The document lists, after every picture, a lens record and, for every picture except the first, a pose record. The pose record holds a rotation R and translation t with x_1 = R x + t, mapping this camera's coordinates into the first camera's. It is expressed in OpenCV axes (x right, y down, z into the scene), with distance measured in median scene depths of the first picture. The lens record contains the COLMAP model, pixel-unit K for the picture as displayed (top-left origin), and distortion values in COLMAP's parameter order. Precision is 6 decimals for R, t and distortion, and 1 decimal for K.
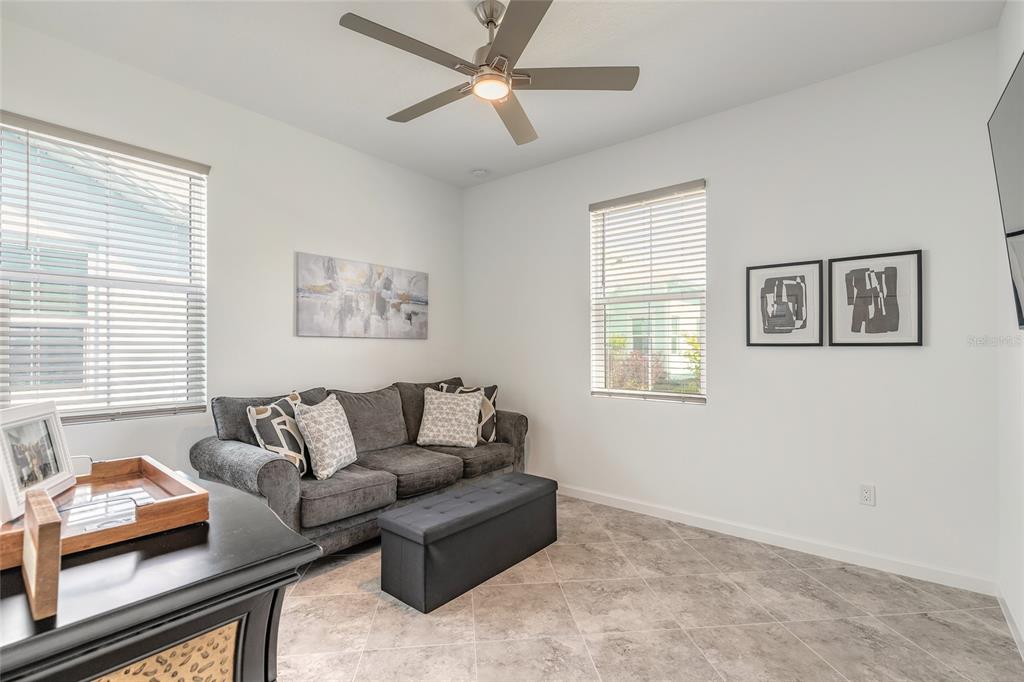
lens RADIAL K [[462.3, 0, 514.3], [0, 462.3, 341.4], [0, 0, 1]] dist [0.009659, -0.003309]
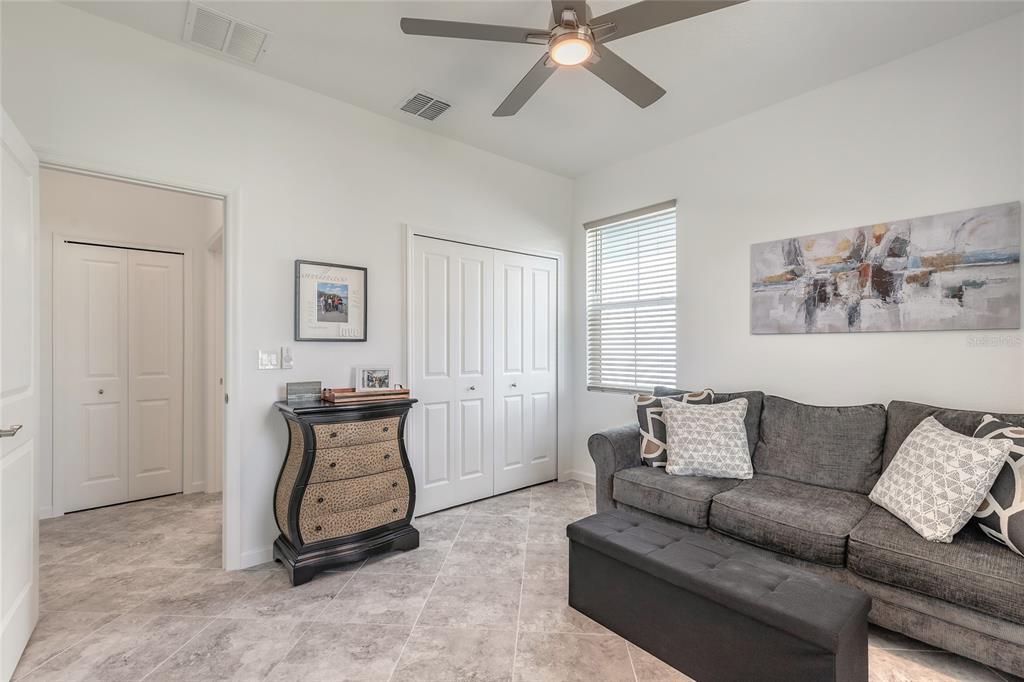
lens RADIAL K [[462.3, 0, 505.5], [0, 462.3, 342.2], [0, 0, 1]] dist [0.009659, -0.003309]
pose [[-0.192769, -0.012743, -0.981161, 0.500964], [0.013232, 0.999791, -0.015585, 0.011527], [0.981155, -0.015987, -0.192560, 0.628719]]
